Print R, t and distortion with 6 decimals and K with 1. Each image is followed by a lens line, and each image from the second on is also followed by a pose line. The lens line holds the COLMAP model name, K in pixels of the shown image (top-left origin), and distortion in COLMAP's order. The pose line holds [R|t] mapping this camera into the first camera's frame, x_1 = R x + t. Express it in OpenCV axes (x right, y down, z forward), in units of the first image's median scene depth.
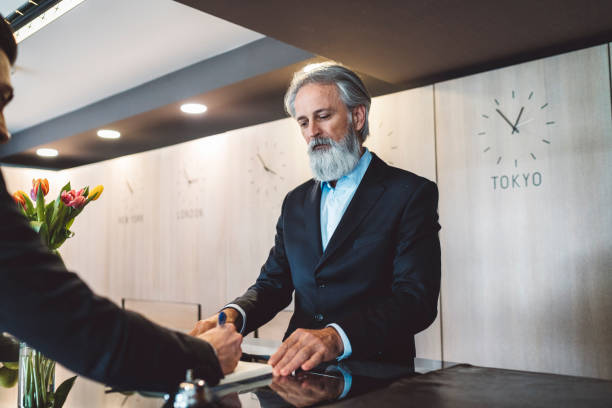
lens RADIAL K [[588.5, 0, 306.0], [0, 588.5, 204.0], [0, 0, 1]] dist [0.001558, 0.004163]
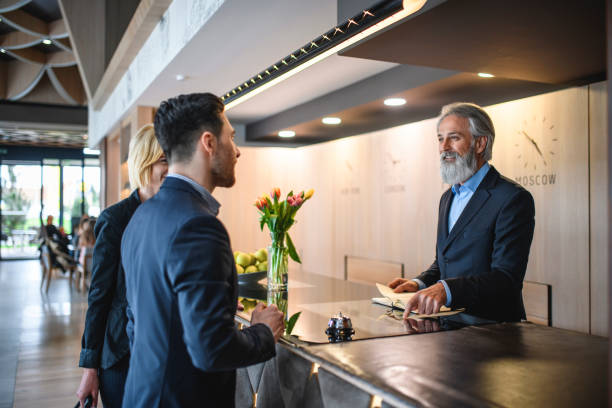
lens RADIAL K [[601.9, 0, 308.7], [0, 601.9, 202.7], [0, 0, 1]] dist [-0.034387, 0.034569]
pose [[0.924287, 0.005820, -0.381654, 0.175798], [0.025766, 0.996652, 0.077598, -0.088014], [0.380827, -0.081557, 0.921042, -0.325047]]
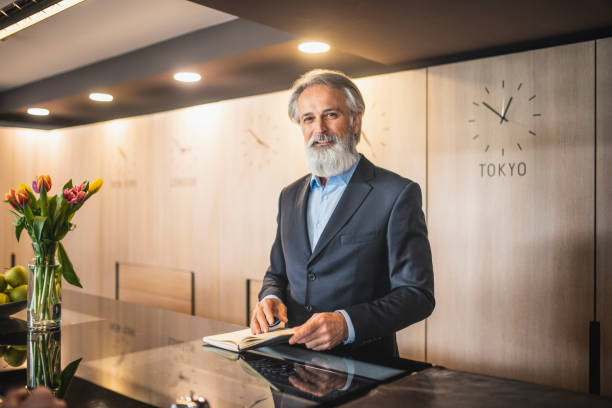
lens RADIAL K [[601.9, 0, 308.7], [0, 601.9, 202.7], [0, 0, 1]] dist [-0.034387, 0.034569]
pose [[0.999748, 0.015721, 0.016006, 0.001984], [-0.017051, 0.996088, 0.086704, -0.065664], [-0.014580, -0.086956, 0.996105, -0.046360]]
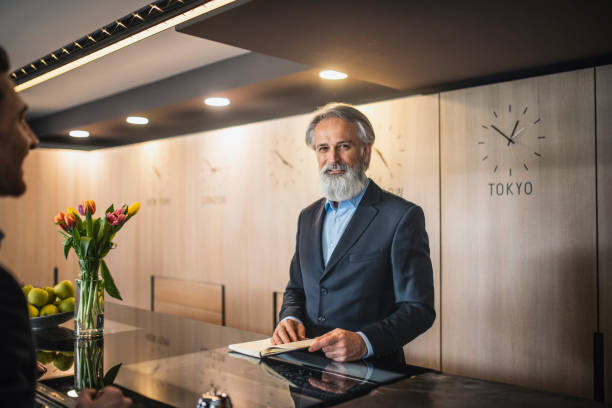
lens RADIAL K [[601.9, 0, 308.7], [0, 601.9, 202.7], [0, 0, 1]] dist [-0.034387, 0.034569]
pose [[0.999246, 0.008573, -0.037878, 0.024746], [-0.005987, 0.997677, 0.067862, -0.085395], [0.038372, -0.067584, 0.996975, -0.126137]]
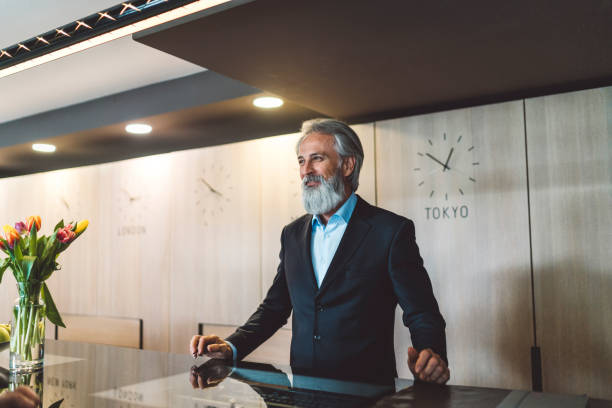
lens RADIAL K [[588.5, 0, 306.0], [0, 588.5, 204.0], [0, 0, 1]] dist [0.001558, 0.004163]
pose [[0.988235, 0.014347, 0.152271, -0.087008], [-0.013805, 0.999894, -0.004618, -0.046116], [-0.152321, 0.002462, 0.988328, -0.090658]]
